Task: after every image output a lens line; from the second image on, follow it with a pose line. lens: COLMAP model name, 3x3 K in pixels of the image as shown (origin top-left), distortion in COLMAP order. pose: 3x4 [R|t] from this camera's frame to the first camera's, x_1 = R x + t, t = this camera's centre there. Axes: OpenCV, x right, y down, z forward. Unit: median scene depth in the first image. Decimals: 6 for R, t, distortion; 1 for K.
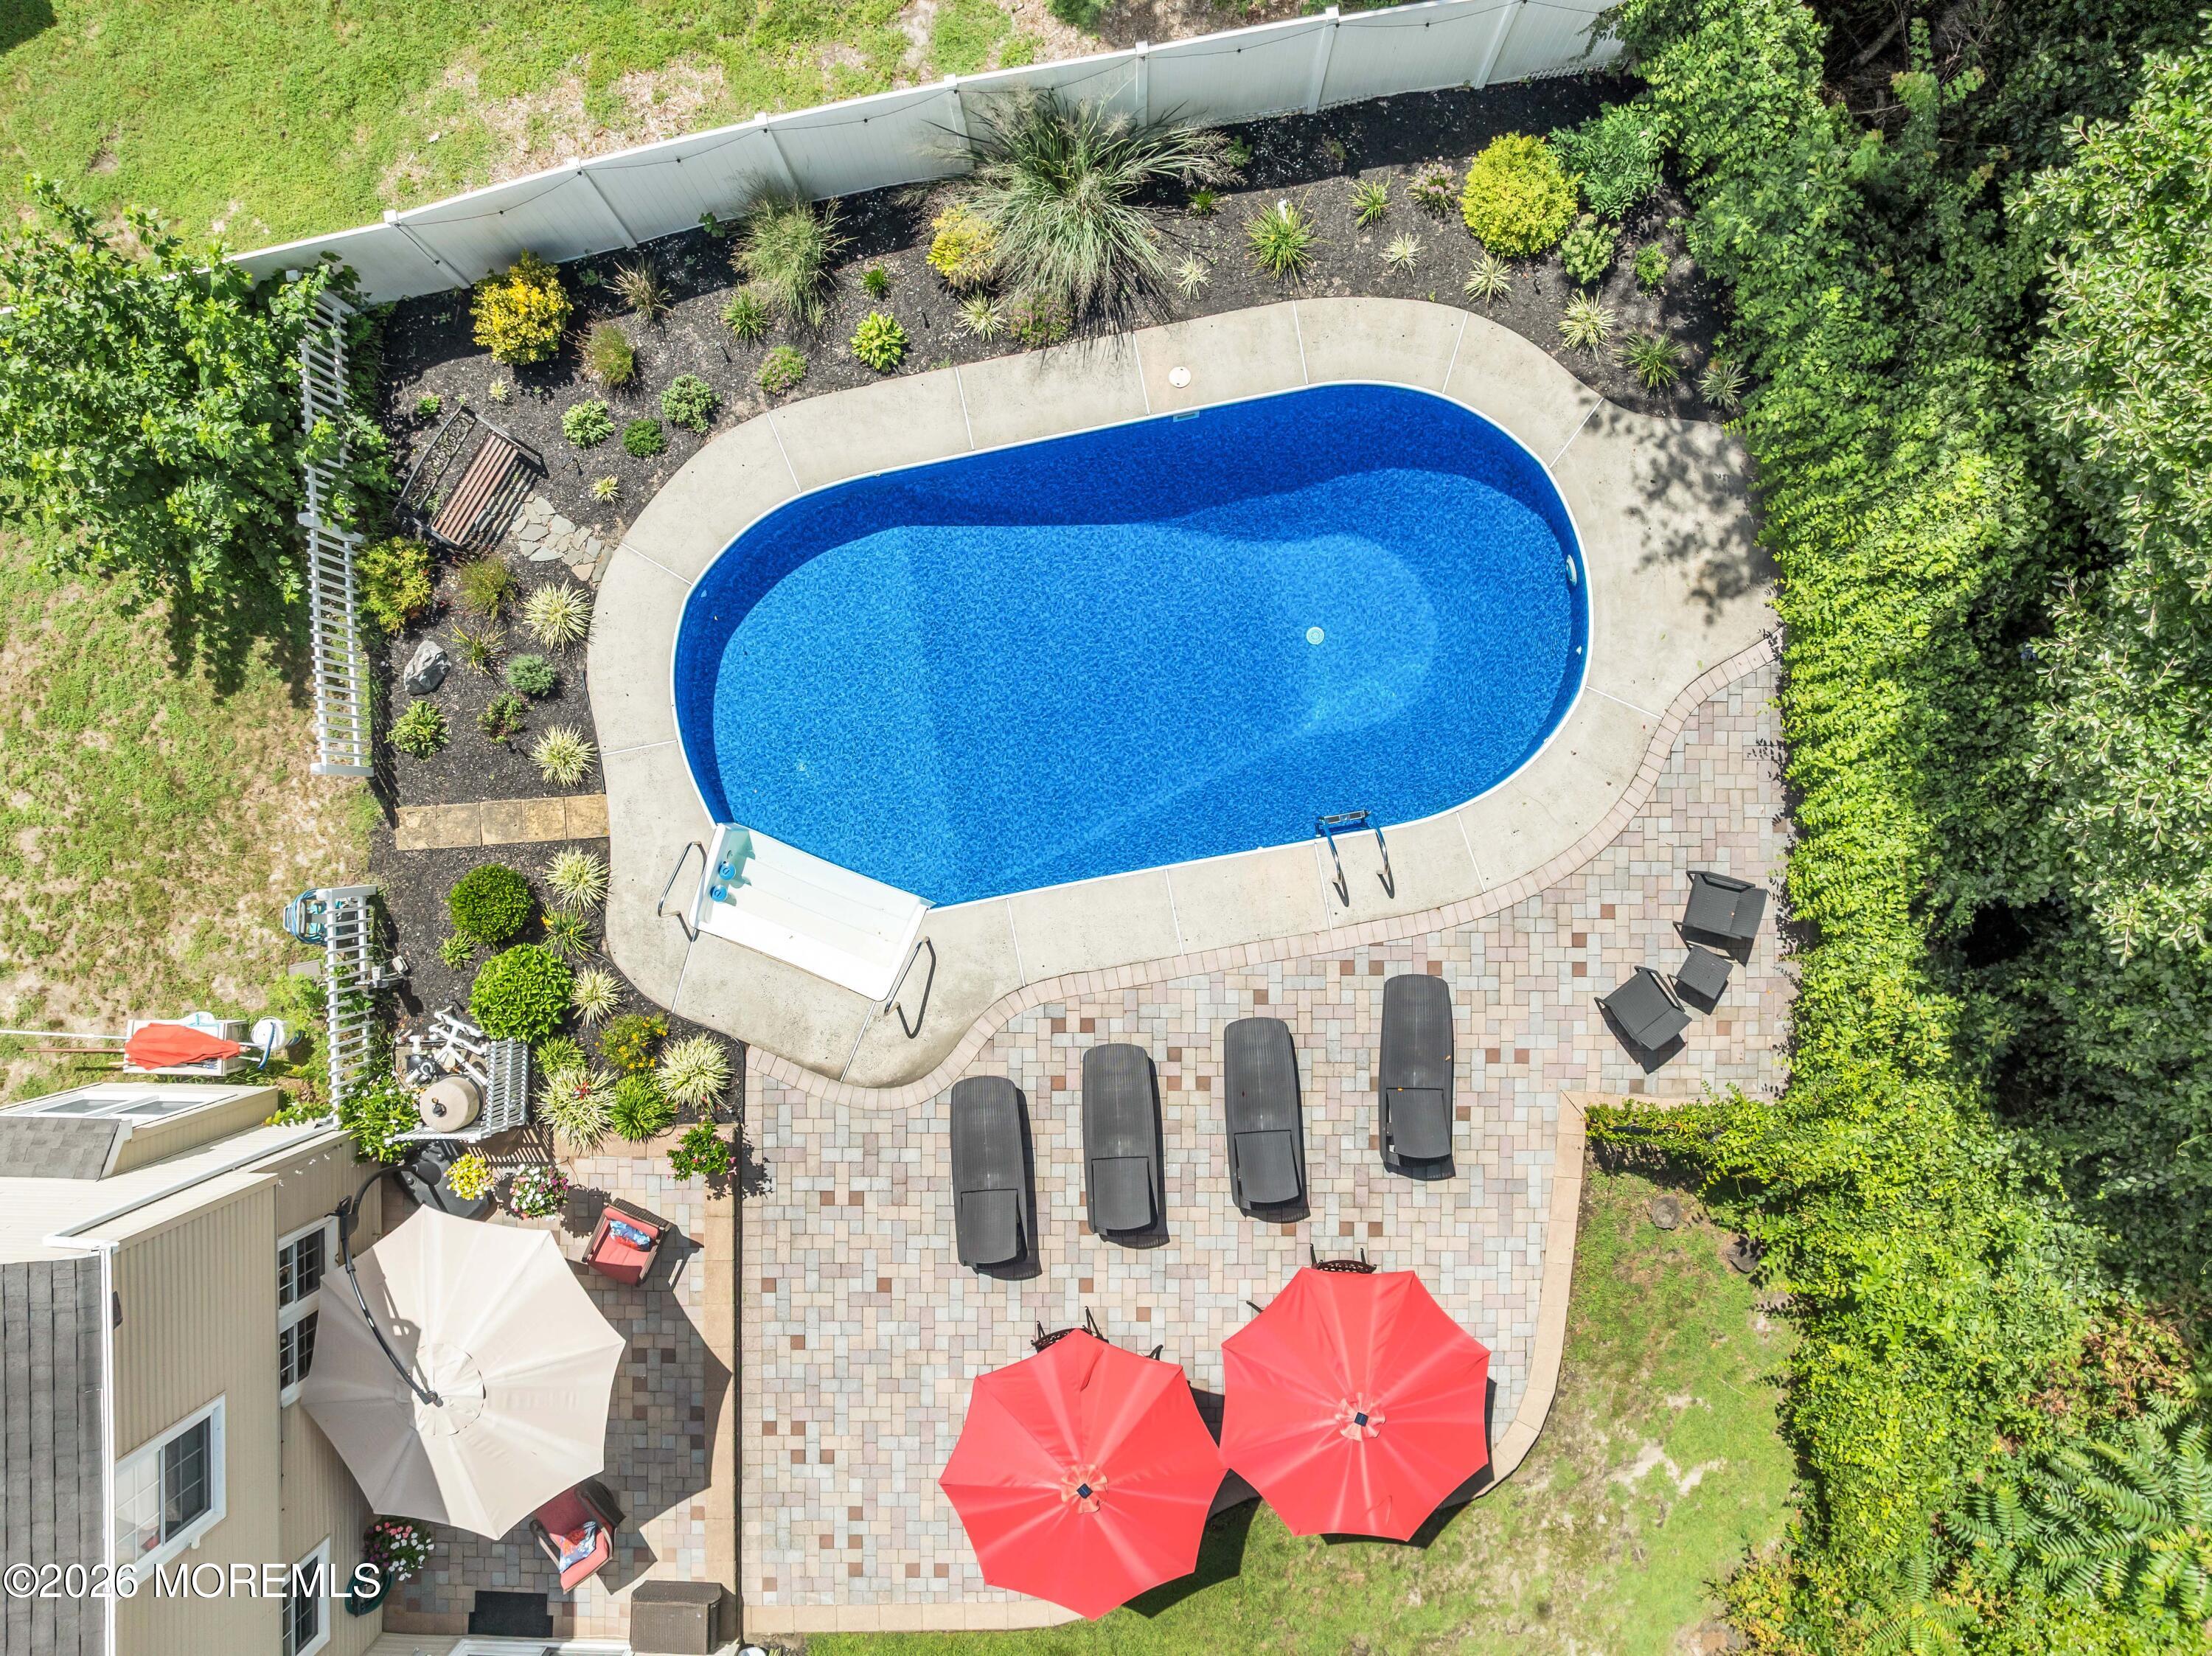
lens RADIAL K [[1556.8, 0, 1106.0], [0, 1556.8, 828.0], [0, 0, 1]] dist [-0.054236, 0.001098]
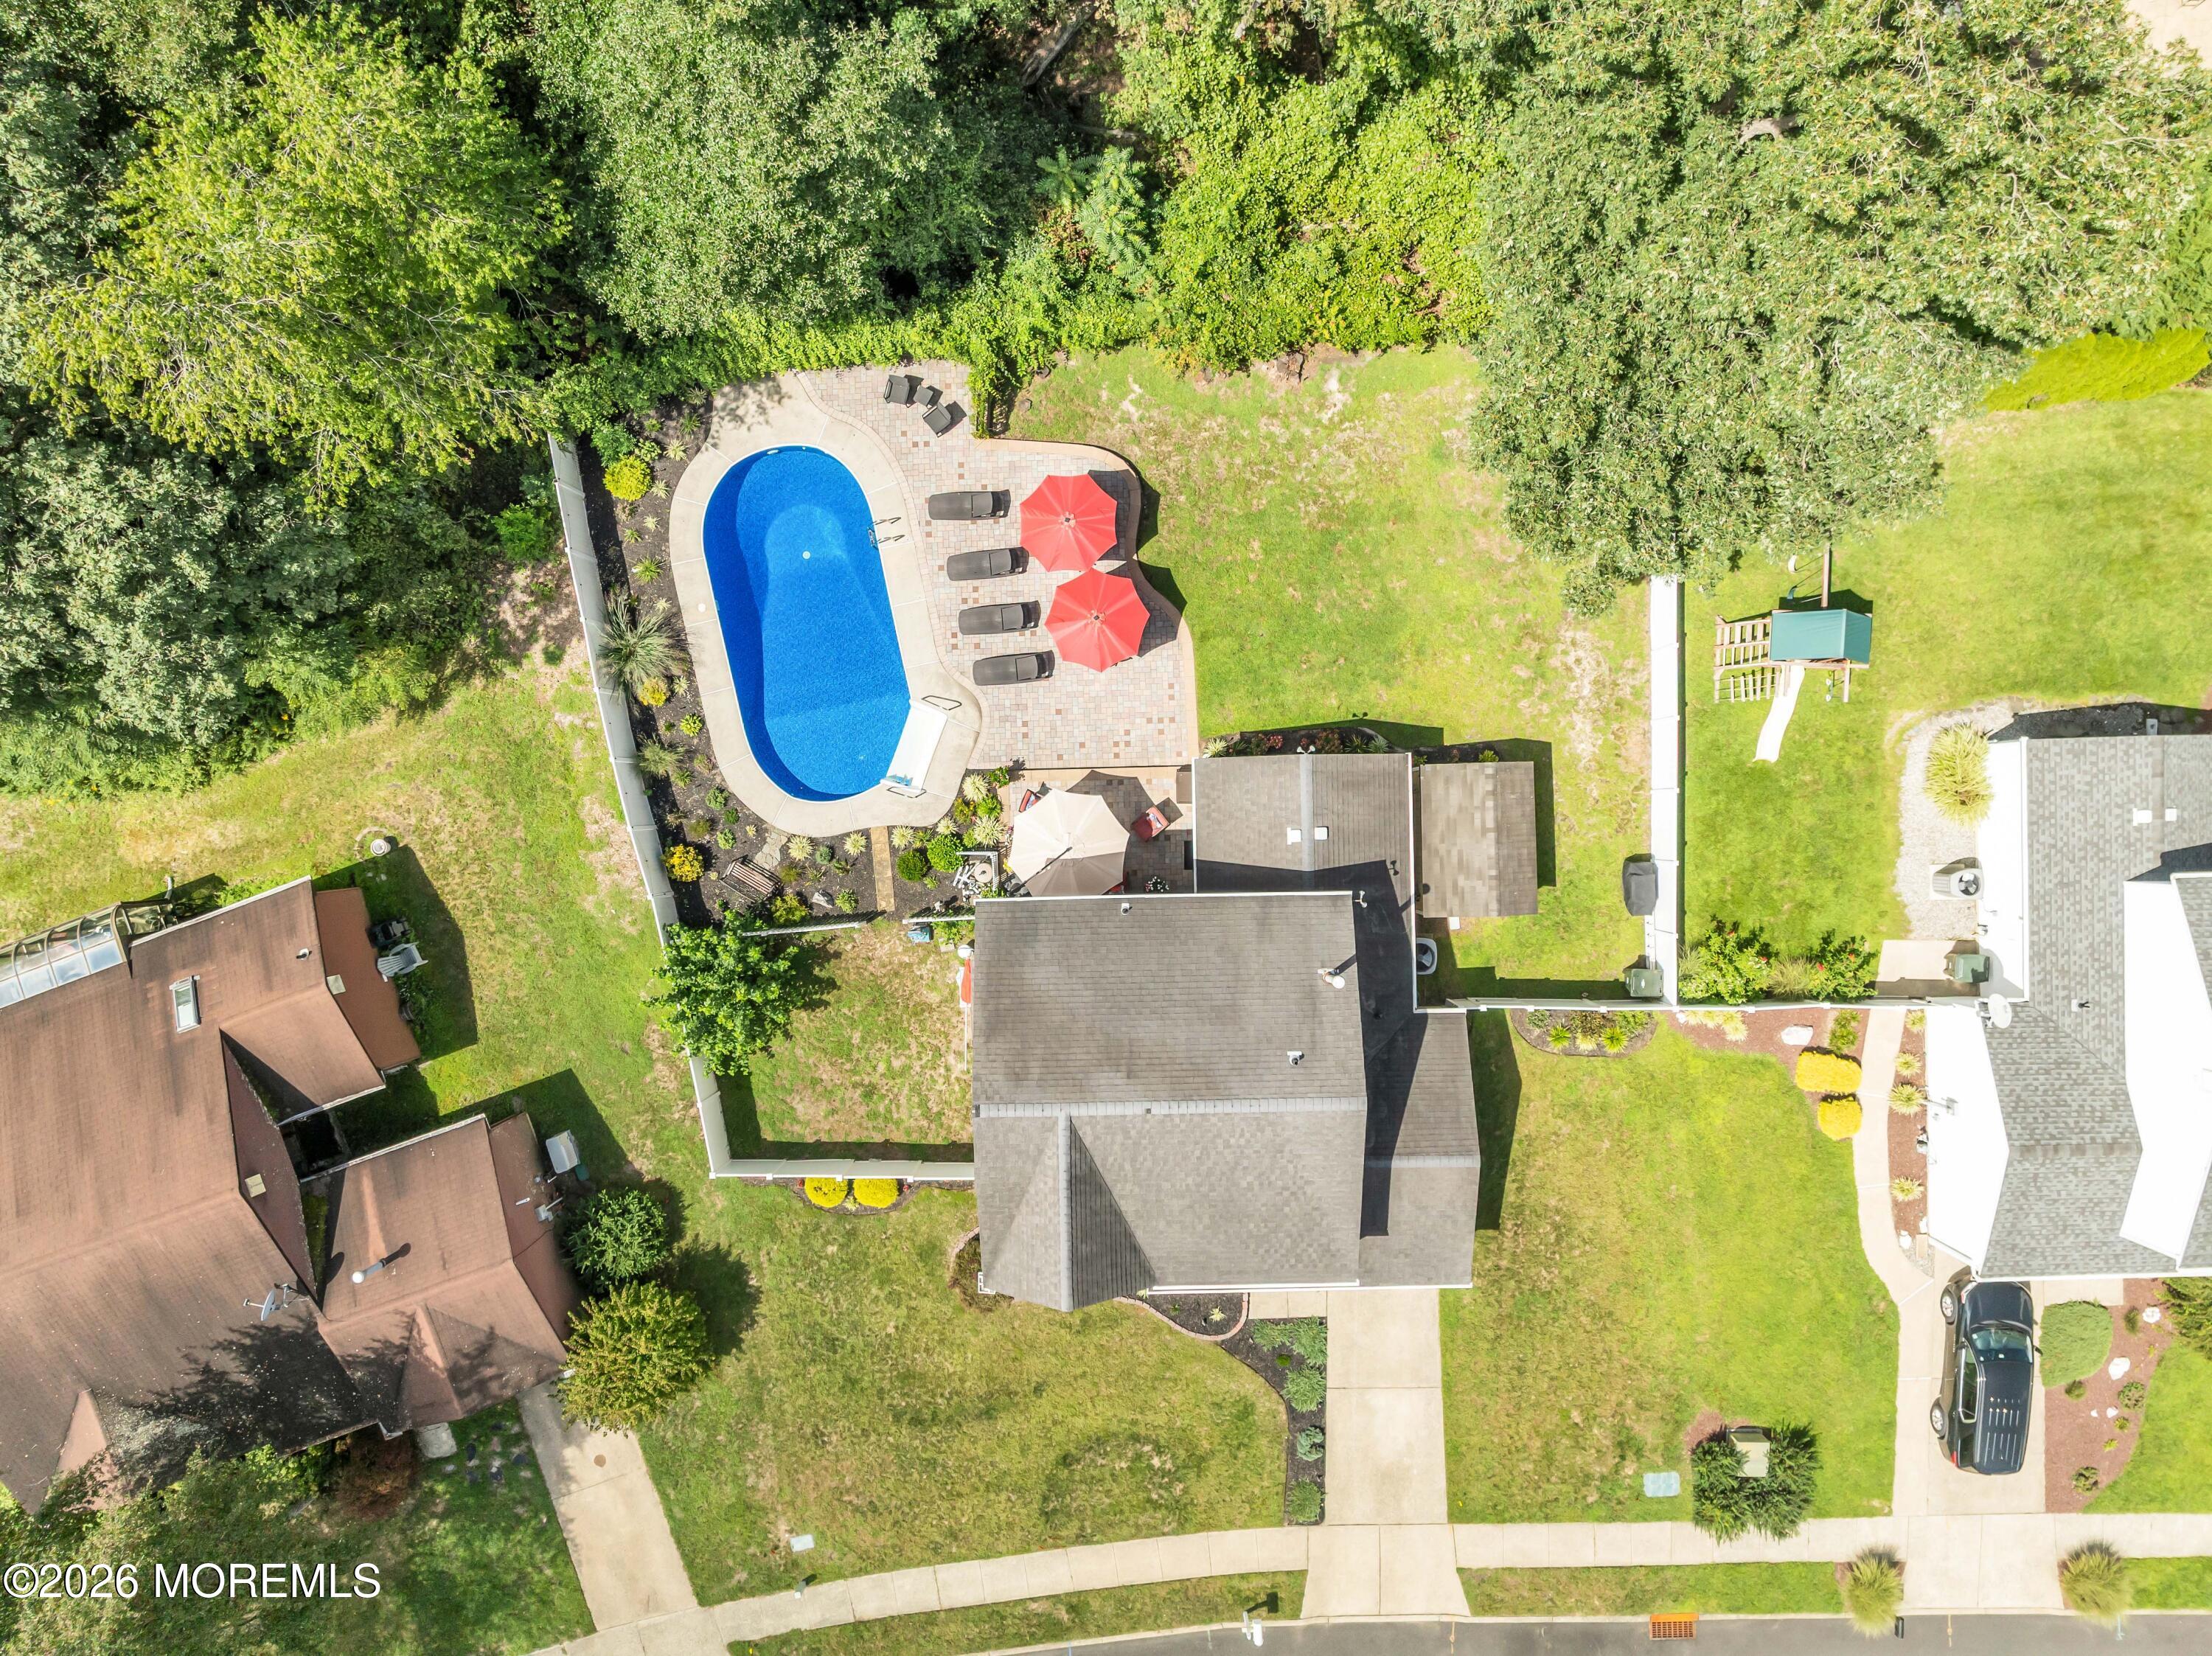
lens RADIAL K [[1564.0, 0, 1106.0], [0, 1564.0, 828.0], [0, 0, 1]] dist [-0.036816, 0.007225]
pose [[-0.029909, -0.999550, 0.002069, -0.345368], [0.999178, -0.029954, -0.027308, 0.440290], [0.027358, 0.001250, 0.999625, -1.576631]]
